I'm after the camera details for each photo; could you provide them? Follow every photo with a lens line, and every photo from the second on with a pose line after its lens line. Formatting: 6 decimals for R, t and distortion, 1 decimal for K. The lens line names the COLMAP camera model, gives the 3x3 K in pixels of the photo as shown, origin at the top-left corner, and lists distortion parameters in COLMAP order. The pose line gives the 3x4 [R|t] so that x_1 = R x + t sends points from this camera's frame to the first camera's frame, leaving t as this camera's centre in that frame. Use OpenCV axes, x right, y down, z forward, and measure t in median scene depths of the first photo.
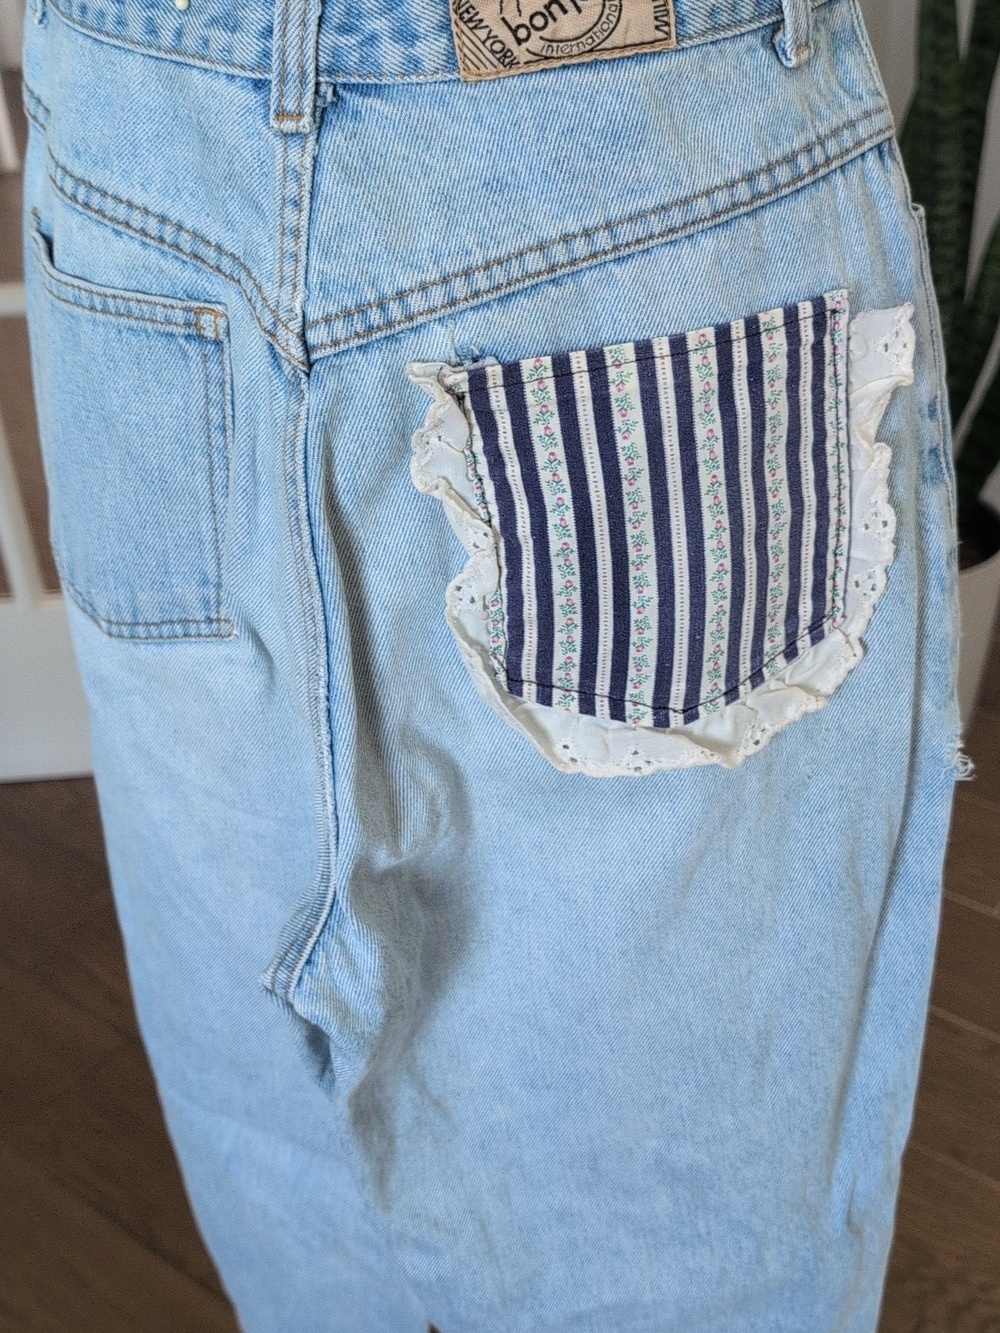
lens RADIAL K [[1672.3, 0, 493.2], [0, 1672.3, 665.5], [0, 0, 1]] dist [0.088680, 0.000000]
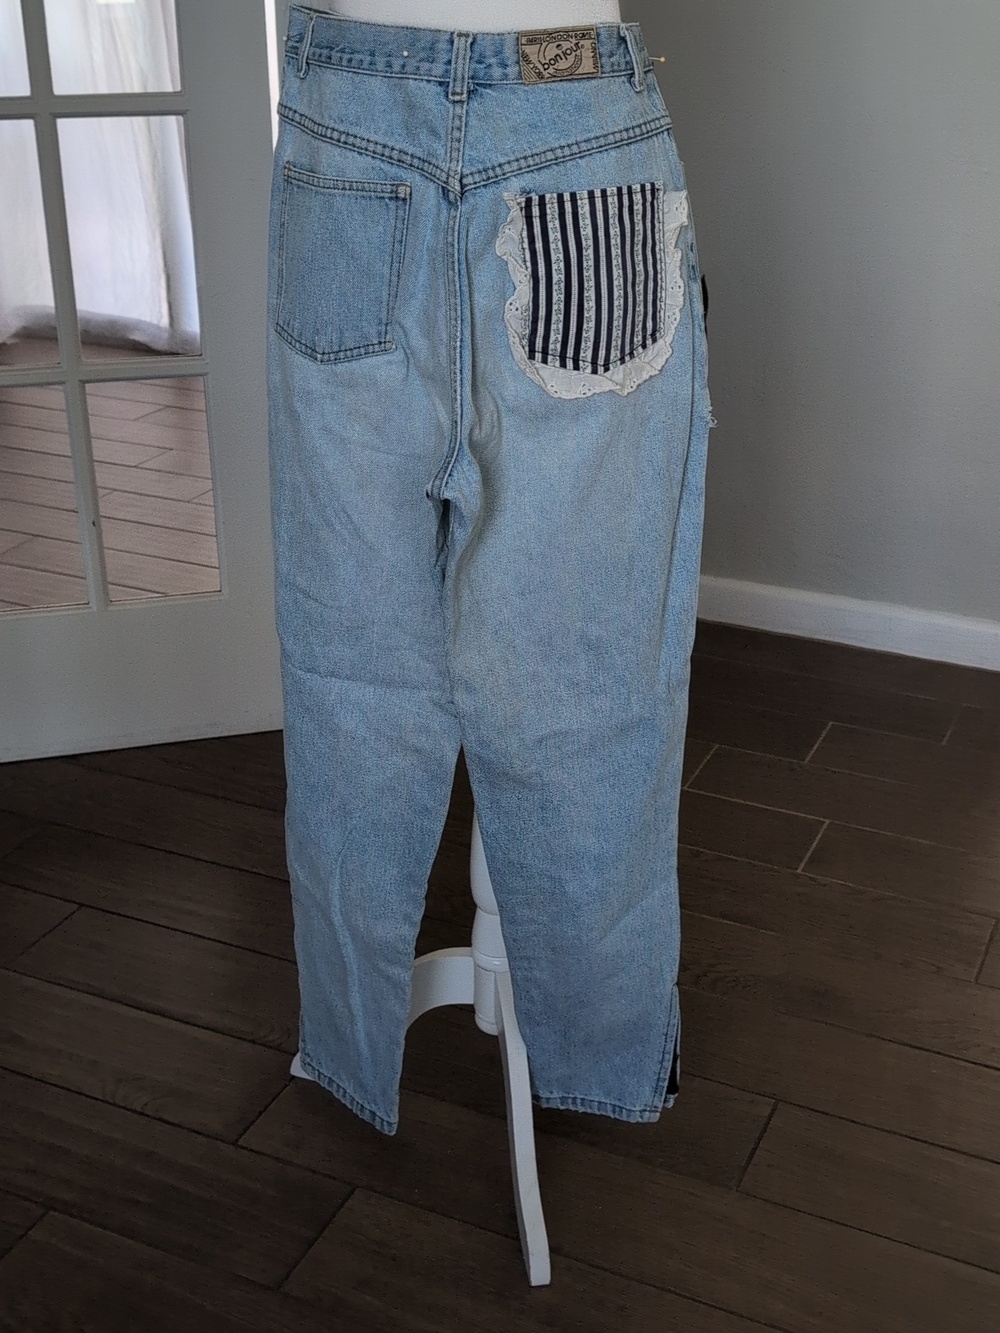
lens RADIAL K [[1672.3, 0, 506.0], [0, 1672.3, 666.9], [0, 0, 1]] dist [0.088680, 0.000000]
pose [[0.971562, -0.033032, 0.234469, -0.604491], [0.072418, 0.984225, -0.161420, 0.844268], [-0.225438, 0.173809, 0.958628, -1.174504]]
